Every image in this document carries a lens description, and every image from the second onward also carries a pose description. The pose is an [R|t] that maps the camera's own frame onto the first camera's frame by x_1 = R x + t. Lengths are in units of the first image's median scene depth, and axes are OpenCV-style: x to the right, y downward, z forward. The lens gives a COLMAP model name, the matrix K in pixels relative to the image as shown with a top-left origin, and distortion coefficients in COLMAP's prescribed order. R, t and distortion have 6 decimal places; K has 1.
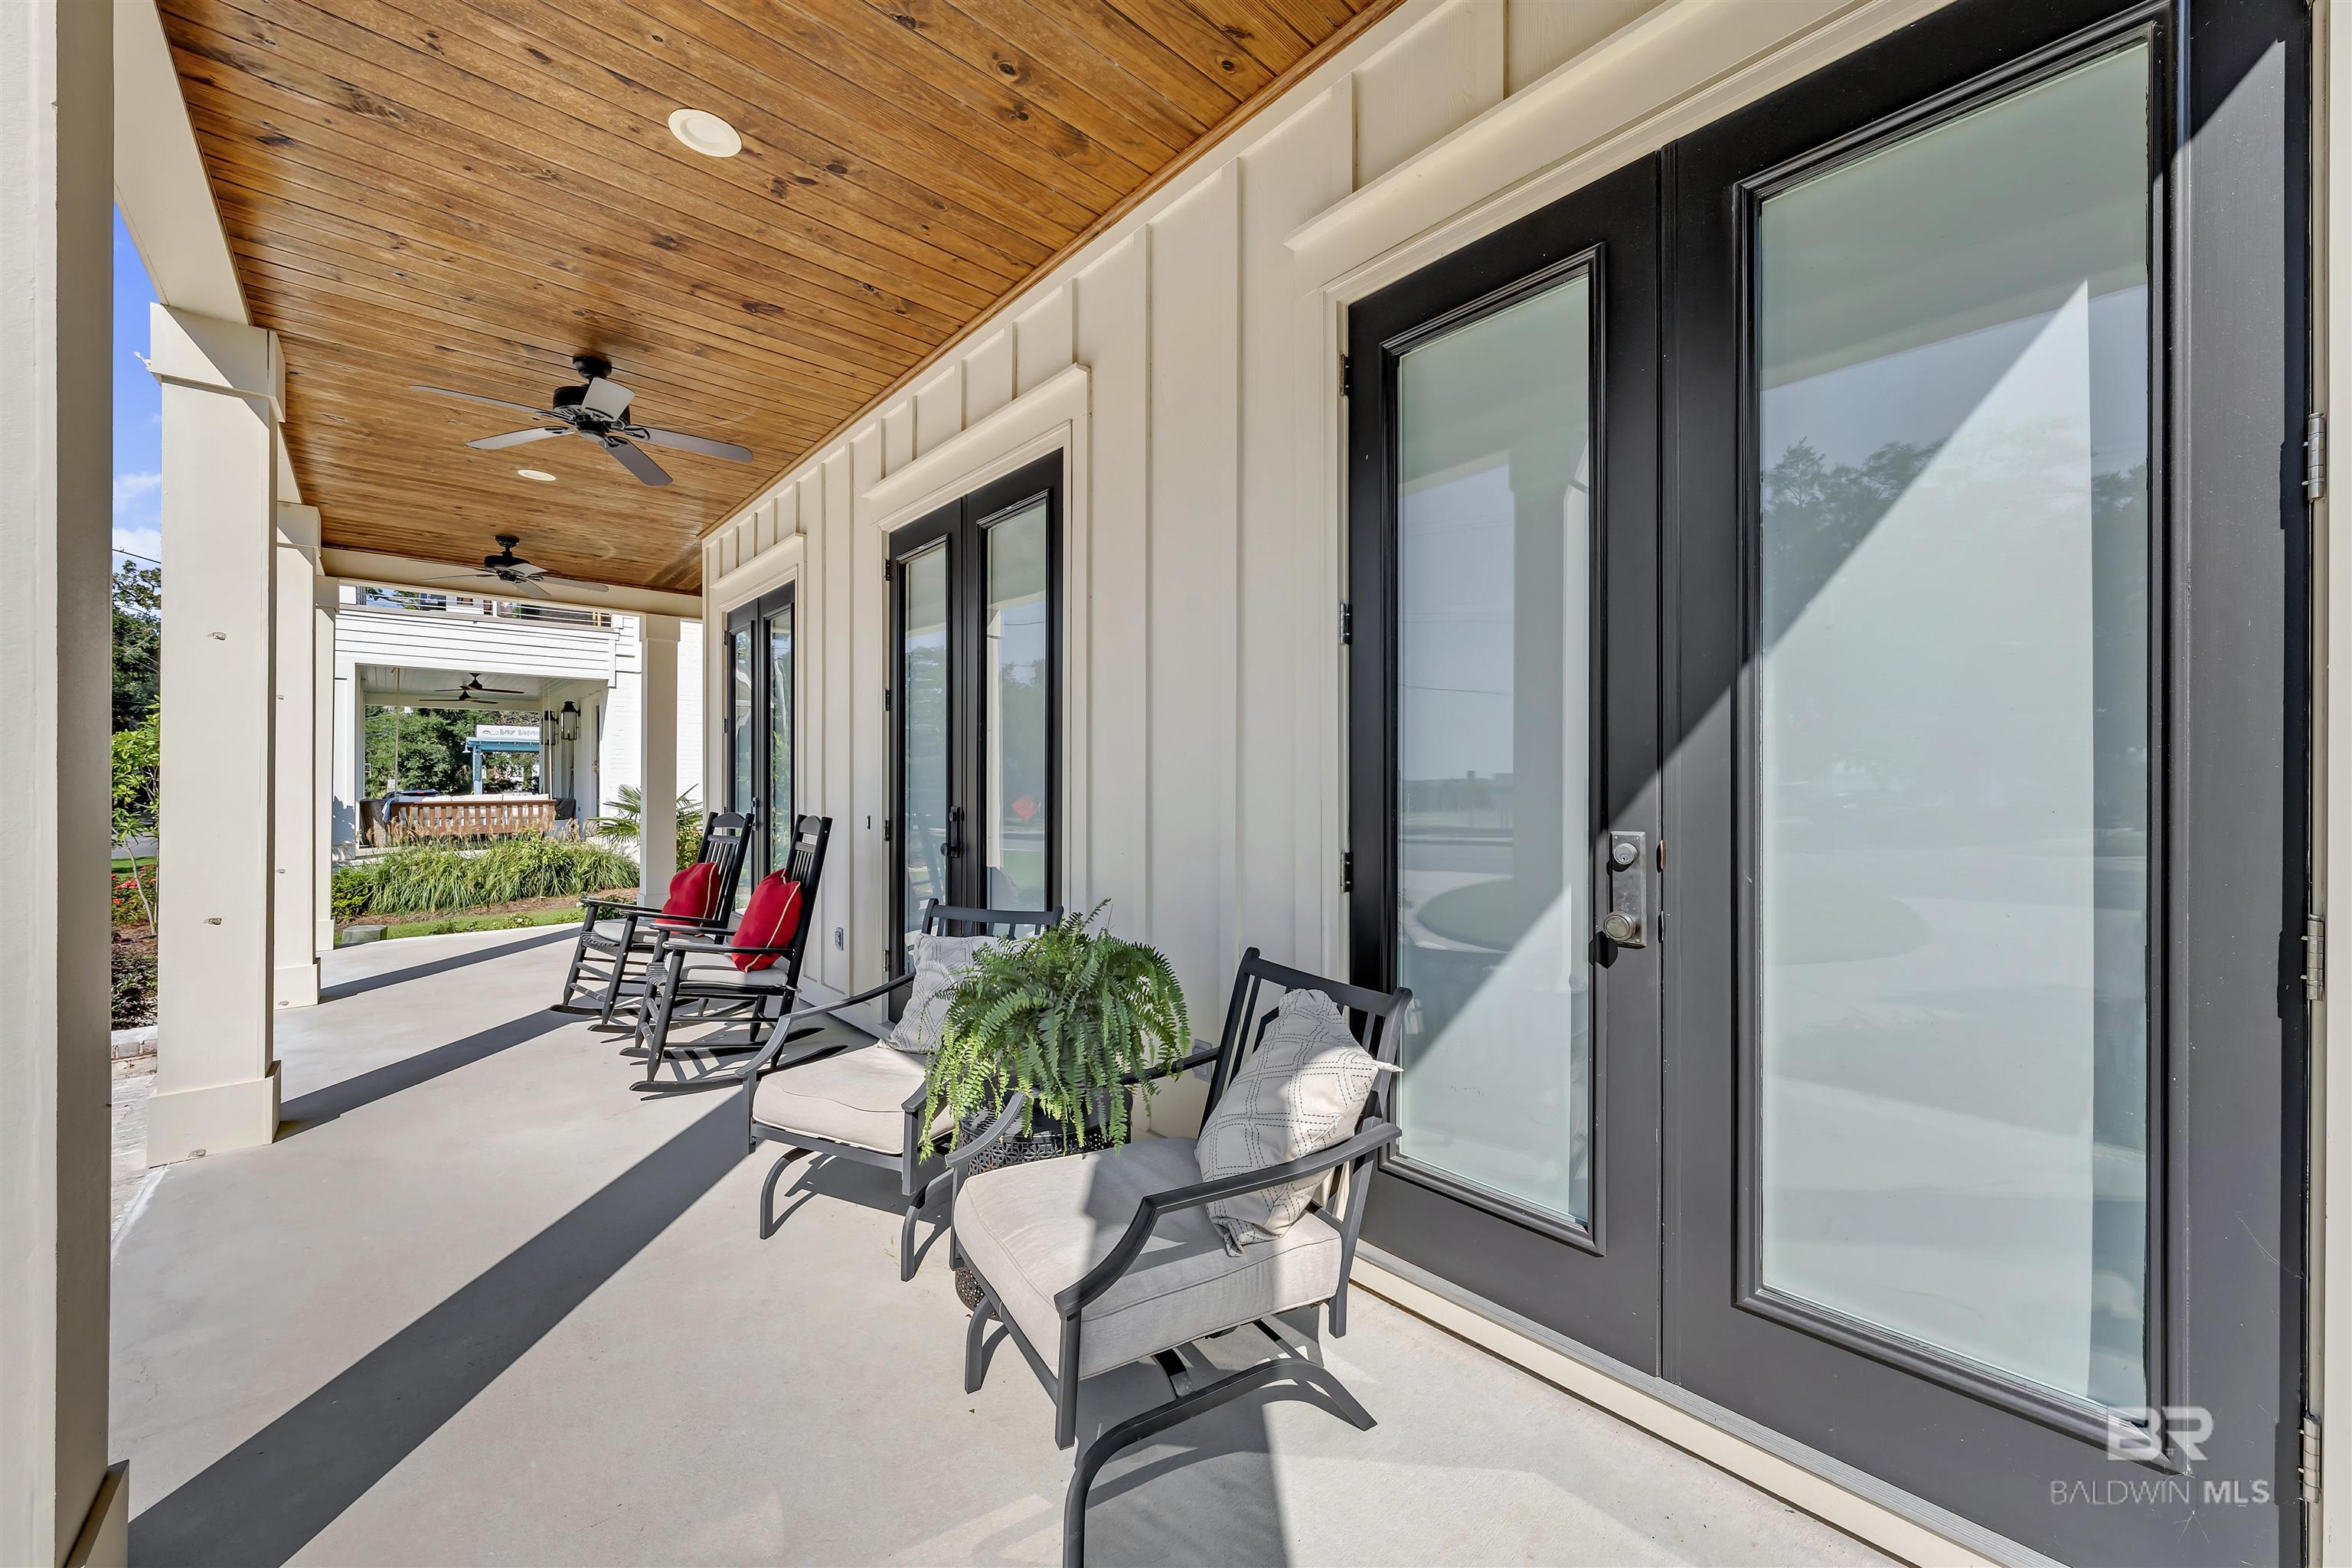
lens RADIAL K [[861.7, 0, 1176.0], [0, 861.7, 784.0], [0, 0, 1]] dist [0.001174, -0.000192]
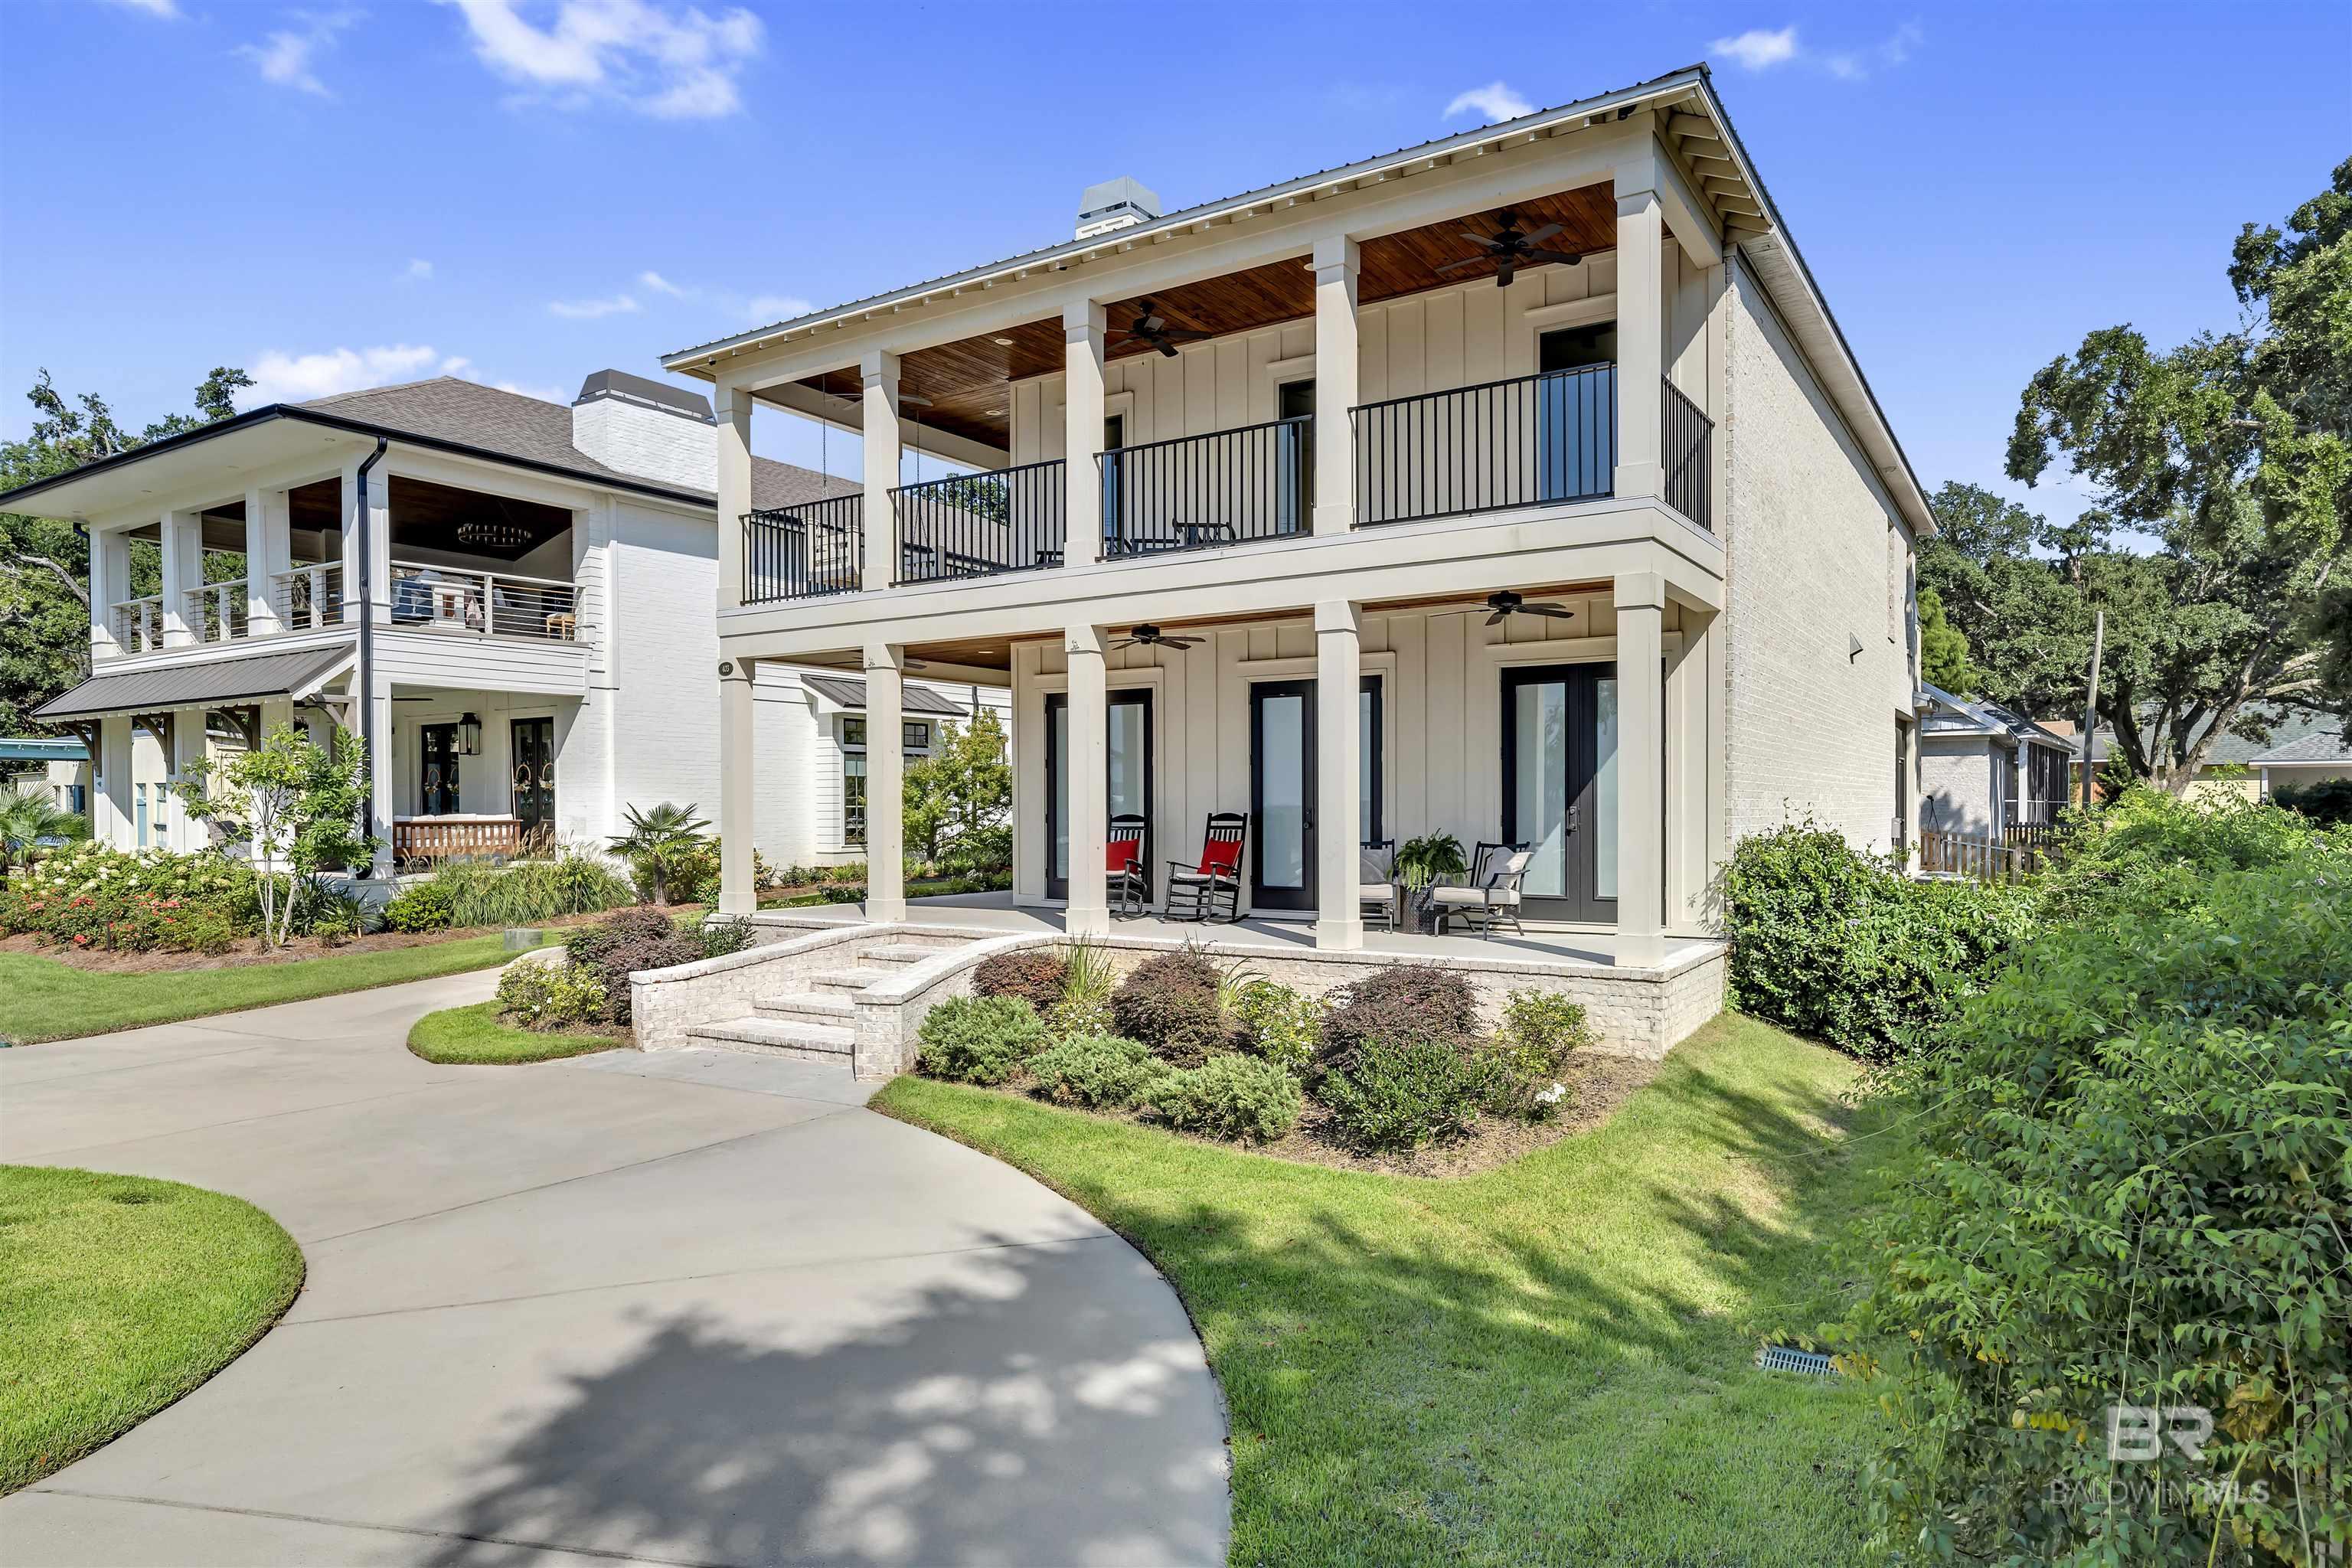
lens RADIAL K [[1390.2, 0, 1180.3], [0, 1390.2, 817.8], [0, 0, 1]] dist [0.002181, -0.000135]
pose [[0.966570, 0.000565, 0.256404, -0.759420], [-0.001173, 0.999997, 0.002219, 0.020930], [-0.256402, -0.002445, 0.966567, -1.258335]]
